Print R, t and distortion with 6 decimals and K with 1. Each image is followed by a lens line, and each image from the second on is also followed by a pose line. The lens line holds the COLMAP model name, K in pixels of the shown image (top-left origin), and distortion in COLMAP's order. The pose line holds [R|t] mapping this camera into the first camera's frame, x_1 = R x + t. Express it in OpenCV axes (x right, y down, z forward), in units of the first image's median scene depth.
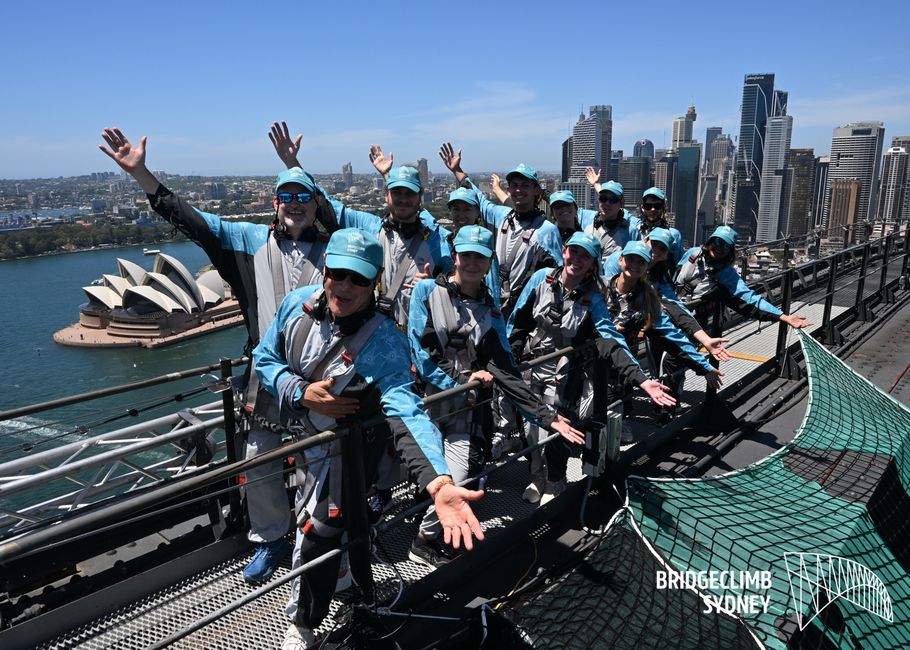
lens RADIAL K [[657.7, 0, 455.7], [0, 657.7, 329.3], [0, 0, 1]] dist [-0.005367, -0.001331]
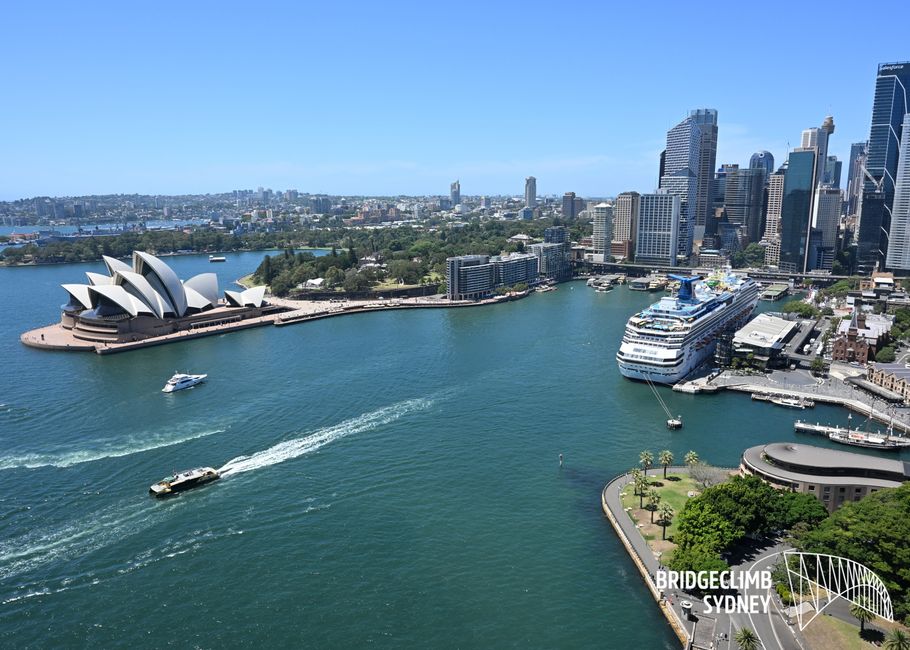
lens RADIAL K [[656.3, 0, 455.4], [0, 656.3, 327.4], [0, 0, 1]] dist [-0.002233, -0.003890]
pose [[0.980739, 0.051150, -0.188505, 0.321962], [-0.058227, 0.997784, -0.032193, -0.011632], [0.186441, 0.042549, 0.981544, 0.391522]]
